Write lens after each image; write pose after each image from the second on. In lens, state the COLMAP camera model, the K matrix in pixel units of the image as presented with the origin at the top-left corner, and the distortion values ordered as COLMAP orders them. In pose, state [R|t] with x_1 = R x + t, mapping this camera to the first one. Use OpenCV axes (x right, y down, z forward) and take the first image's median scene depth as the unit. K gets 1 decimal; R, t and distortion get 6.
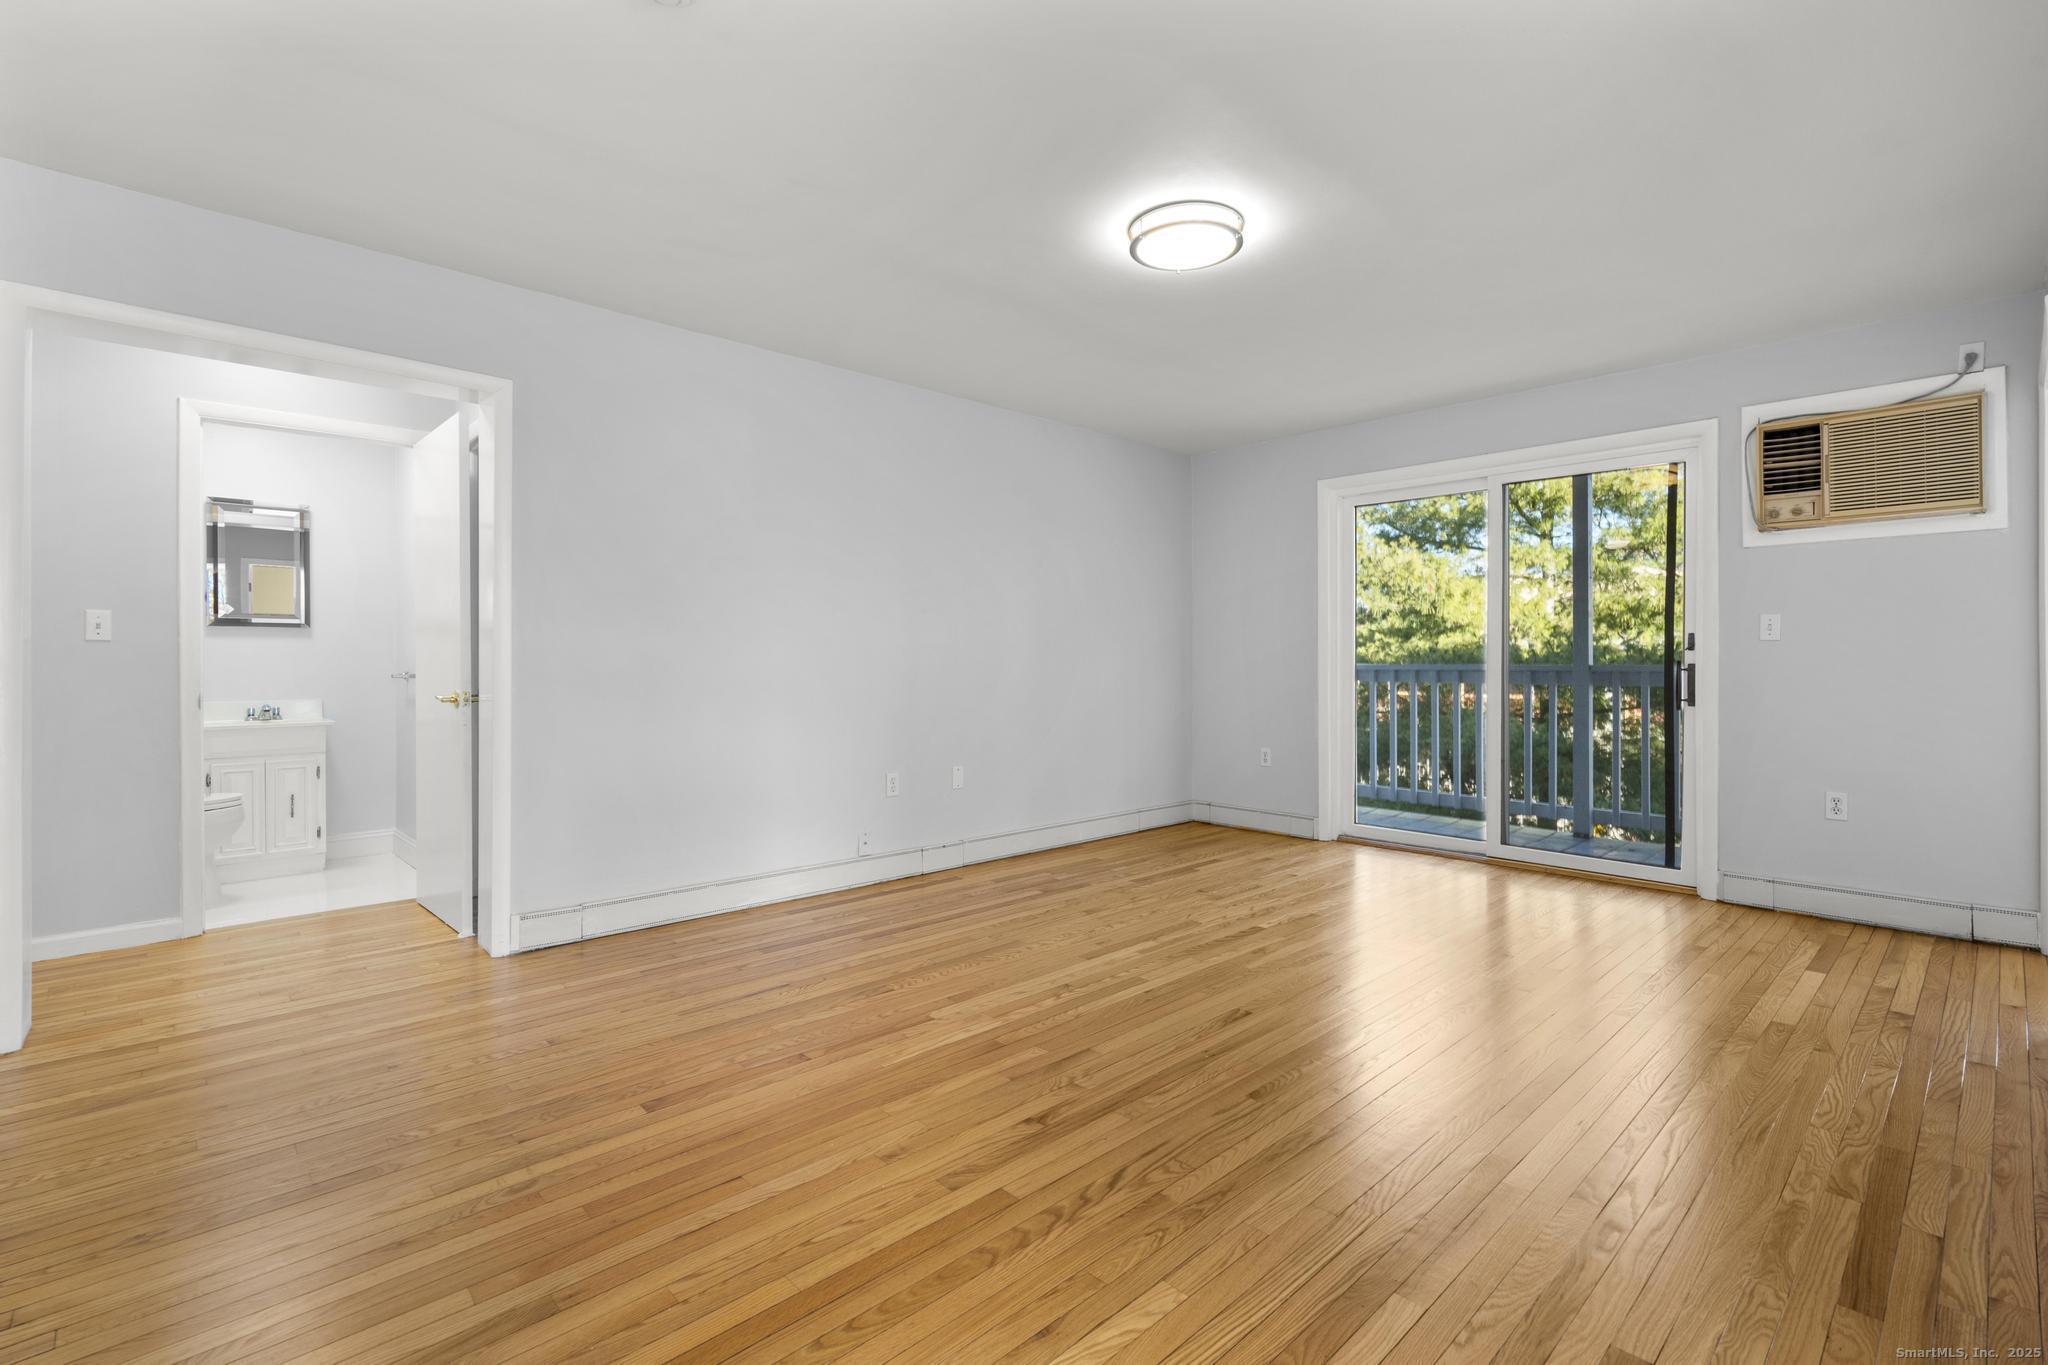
lens RADIAL K [[917.5, 0, 1024.0], [0, 917.5, 682.5], [0, 0, 1]] dist [-0.005554, 0.000924]
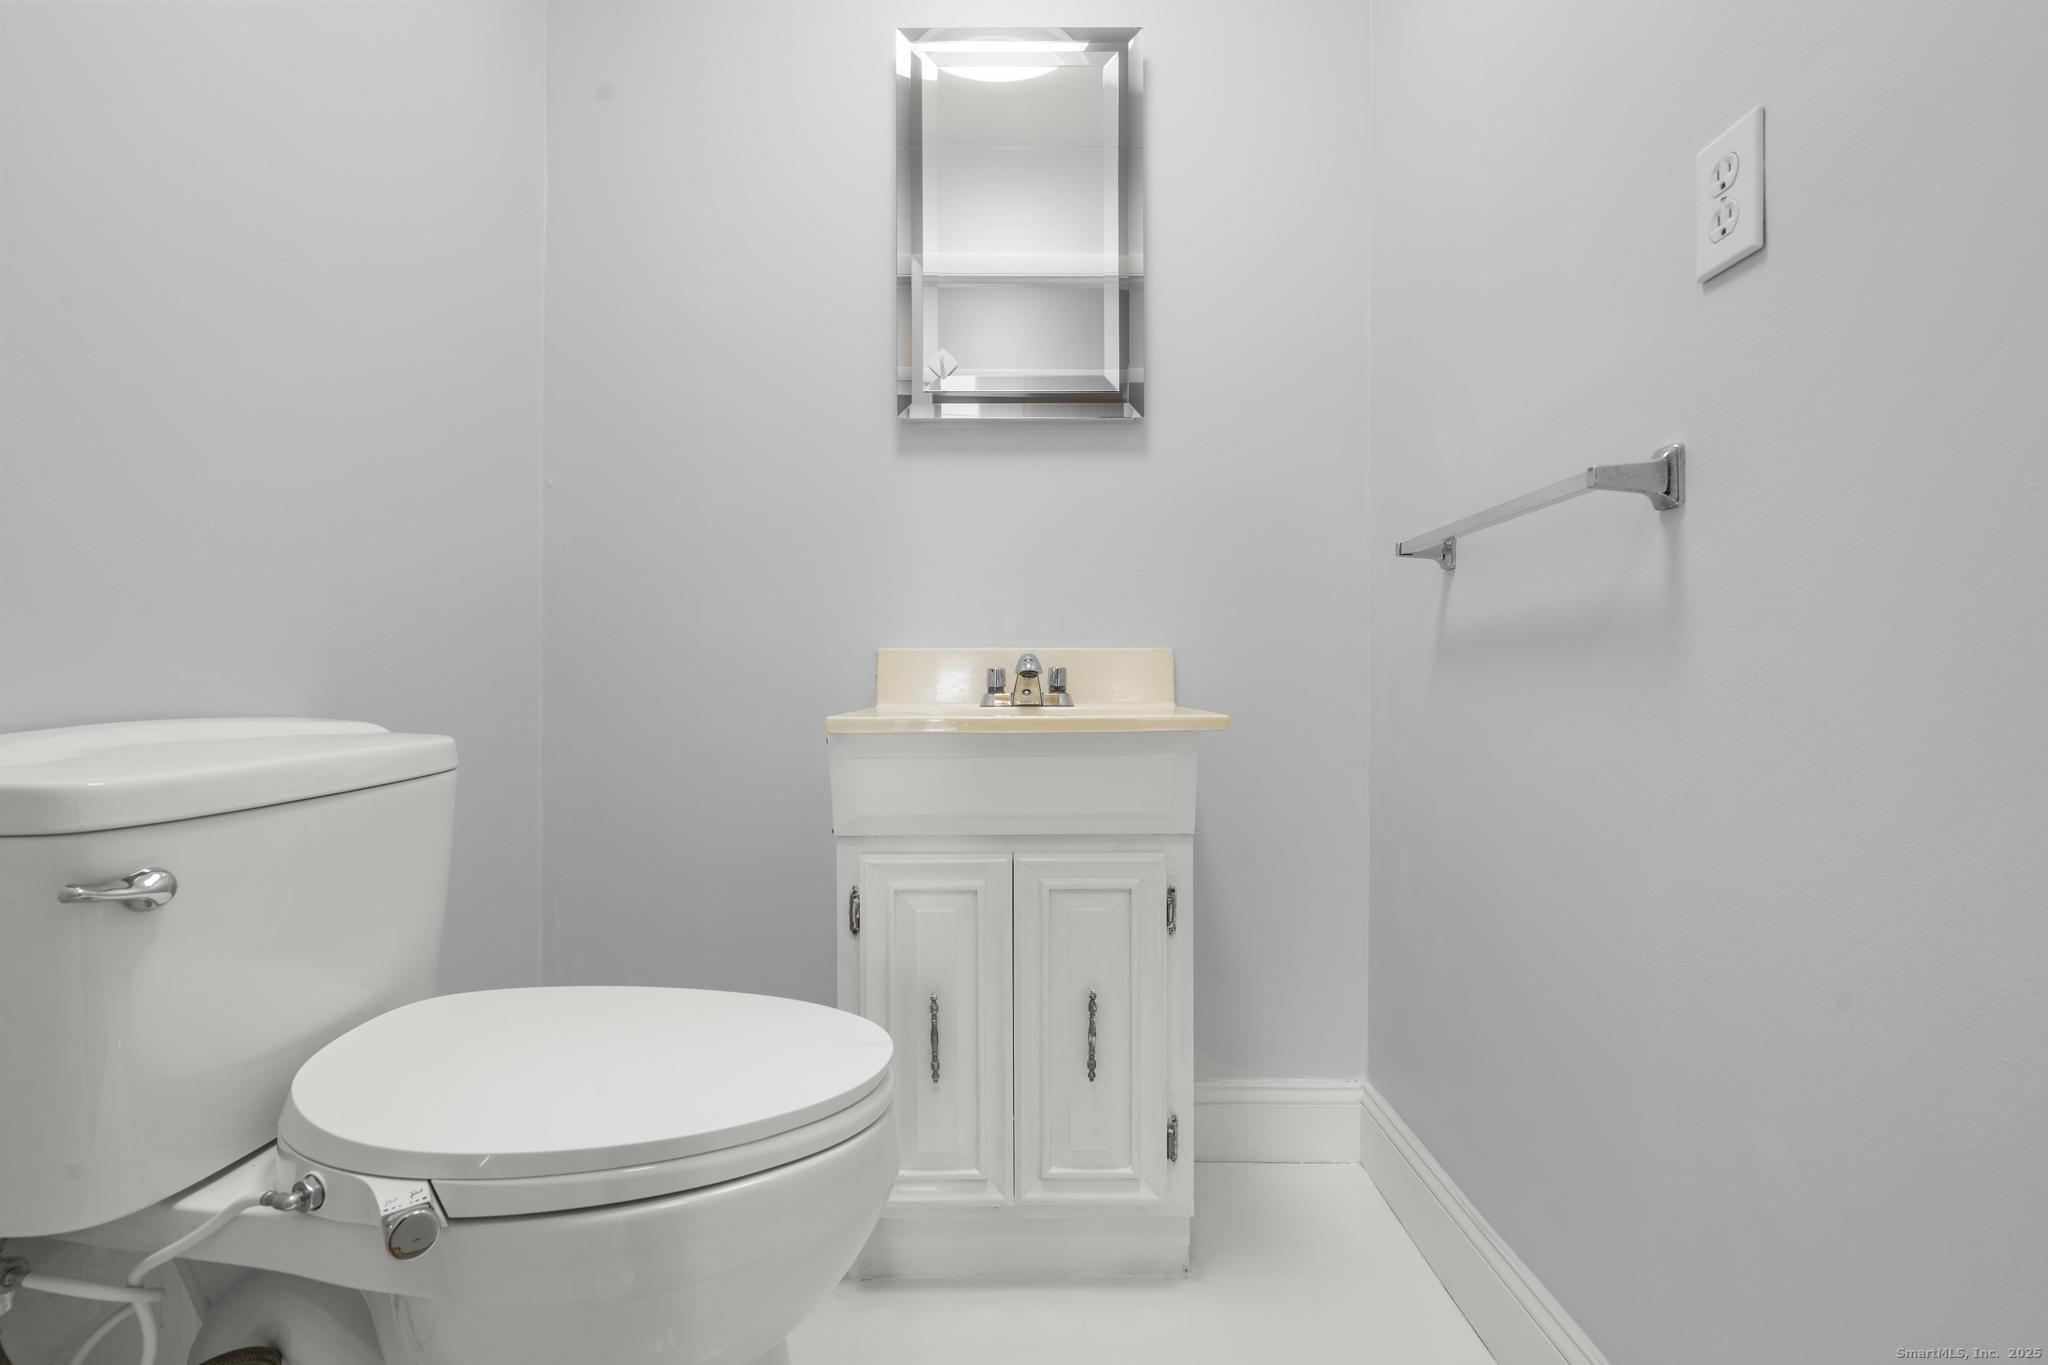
lens RADIAL K [[916.7, 0, 1024.0], [0, 916.7, 682.5], [0, 0, 1]] dist [-0.003197, 0.000491]
pose [[0.710691, -0.011342, -0.703413, -0.614635], [-0.000750, 0.999857, -0.016880, 0.038348], [0.703504, 0.012524, 0.710581, 0.781500]]
